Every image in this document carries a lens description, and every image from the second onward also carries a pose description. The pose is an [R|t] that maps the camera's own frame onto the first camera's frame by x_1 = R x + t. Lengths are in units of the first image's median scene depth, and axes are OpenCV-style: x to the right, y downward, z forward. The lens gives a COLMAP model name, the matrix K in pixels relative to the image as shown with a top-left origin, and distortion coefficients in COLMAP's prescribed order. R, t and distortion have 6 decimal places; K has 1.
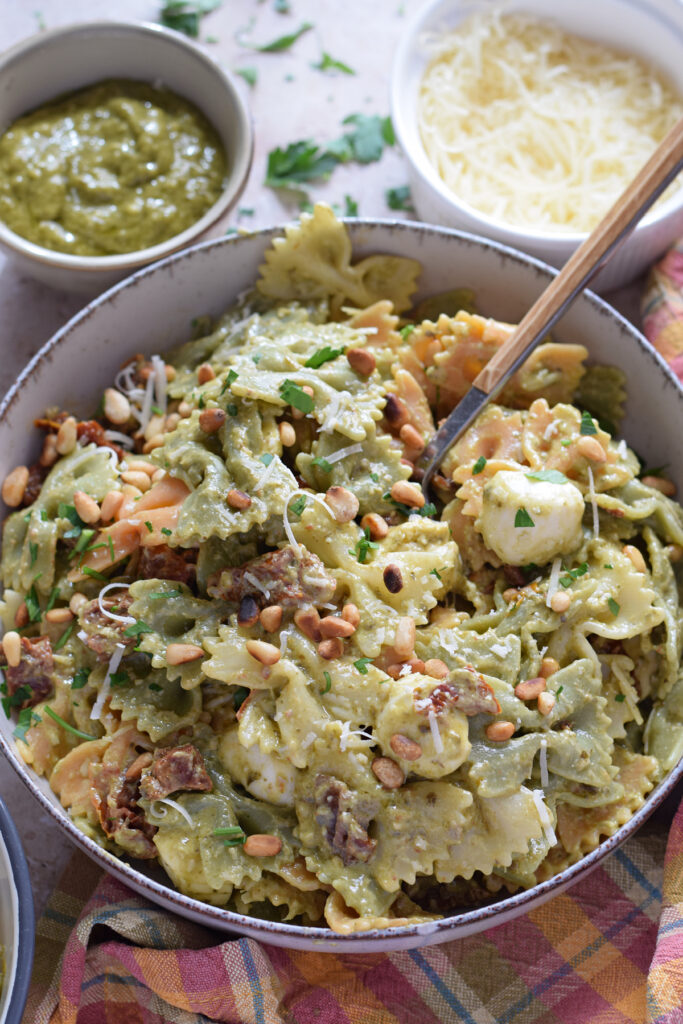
lens RADIAL K [[2433.9, 0, 366.4], [0, 2433.9, 512.4], [0, 0, 1]] dist [-0.160329, 0.097719]
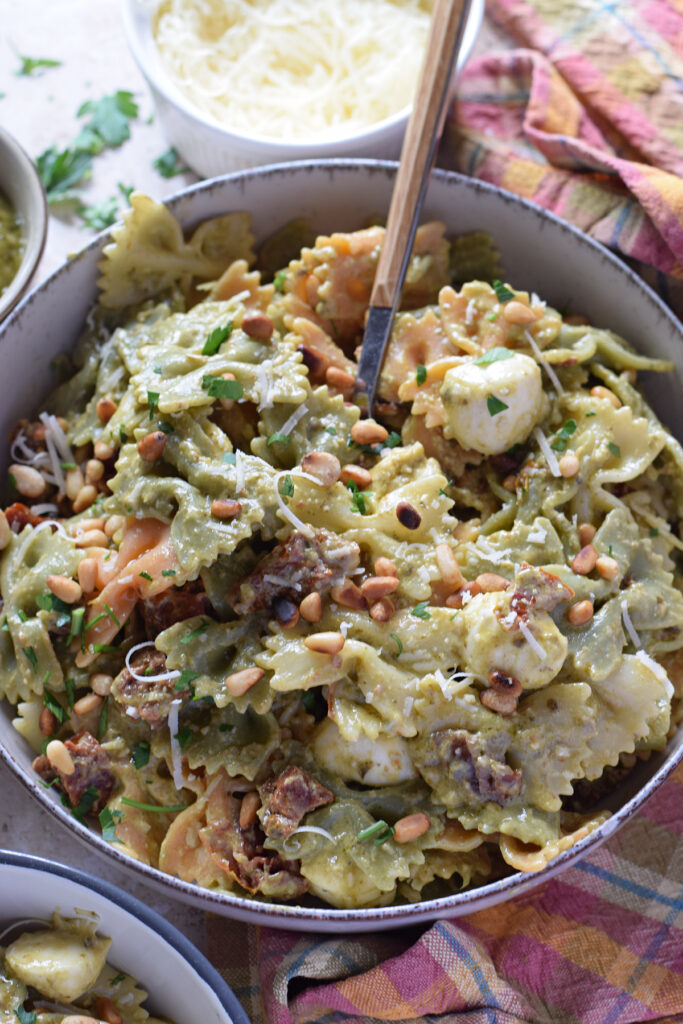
lens RADIAL K [[2433.9, 0, 366.4], [0, 2433.9, 512.4], [0, 0, 1]] dist [-0.160329, 0.097719]
pose [[0.889697, -0.415411, 0.189403, -0.180621], [0.409908, 0.909493, 0.069265, -0.046378], [-0.201034, 0.016013, 0.979453, 0.066270]]
